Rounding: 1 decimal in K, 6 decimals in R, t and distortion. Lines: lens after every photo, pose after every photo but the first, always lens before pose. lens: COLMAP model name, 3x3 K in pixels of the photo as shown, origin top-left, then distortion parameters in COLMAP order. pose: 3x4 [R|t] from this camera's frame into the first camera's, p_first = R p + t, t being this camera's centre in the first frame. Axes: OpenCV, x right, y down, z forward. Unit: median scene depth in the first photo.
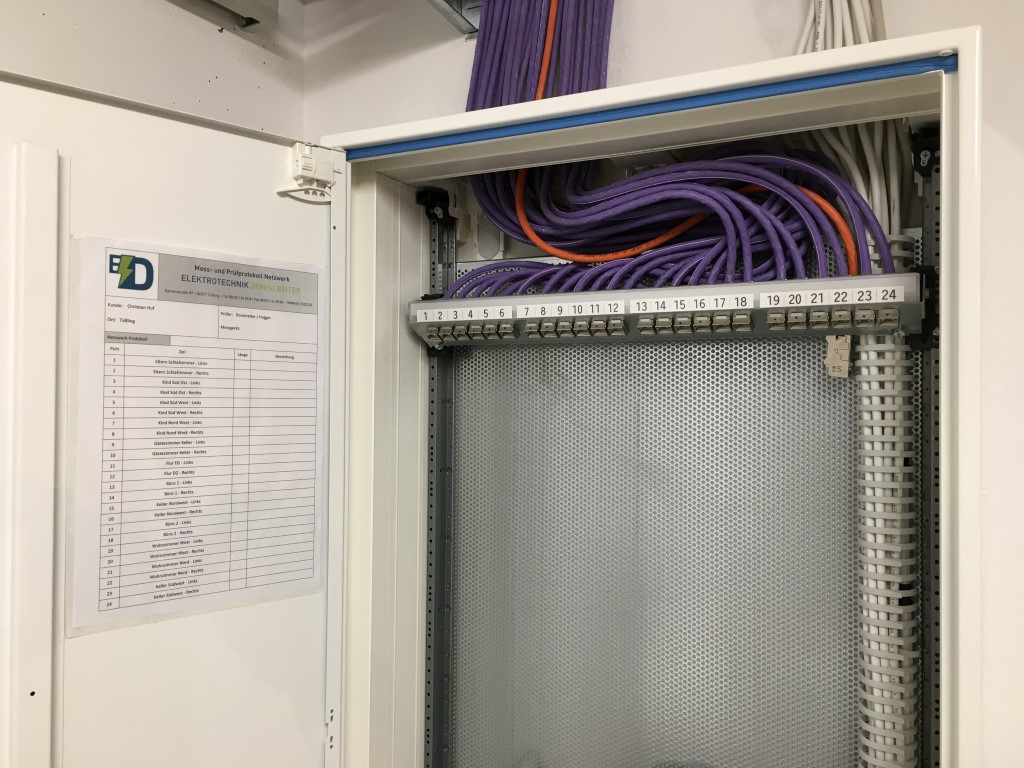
lens RADIAL K [[862.9, 0, 513.2], [0, 862.9, 384.1], [0, 0, 1]] dist [0.052929, -0.052132]
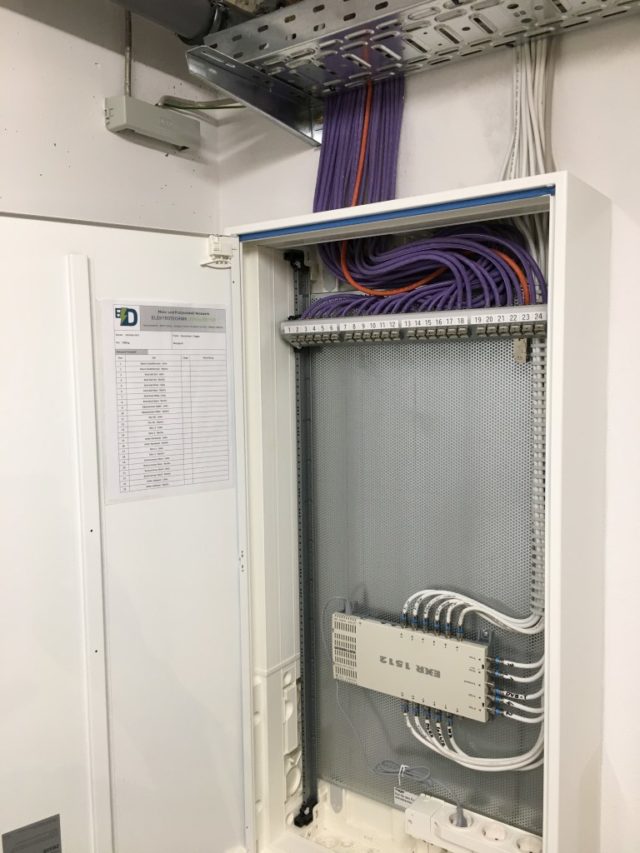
lens RADIAL K [[718.8, 0, 320.0], [0, 718.8, 426.1], [0, 0, 1]] dist [0.052929, -0.052132]
pose [[0.990175, -0.010001, -0.139474, 0.171460], [0.024145, 0.994686, 0.100084, -0.034437], [0.137731, -0.102468, 0.985155, -0.451471]]
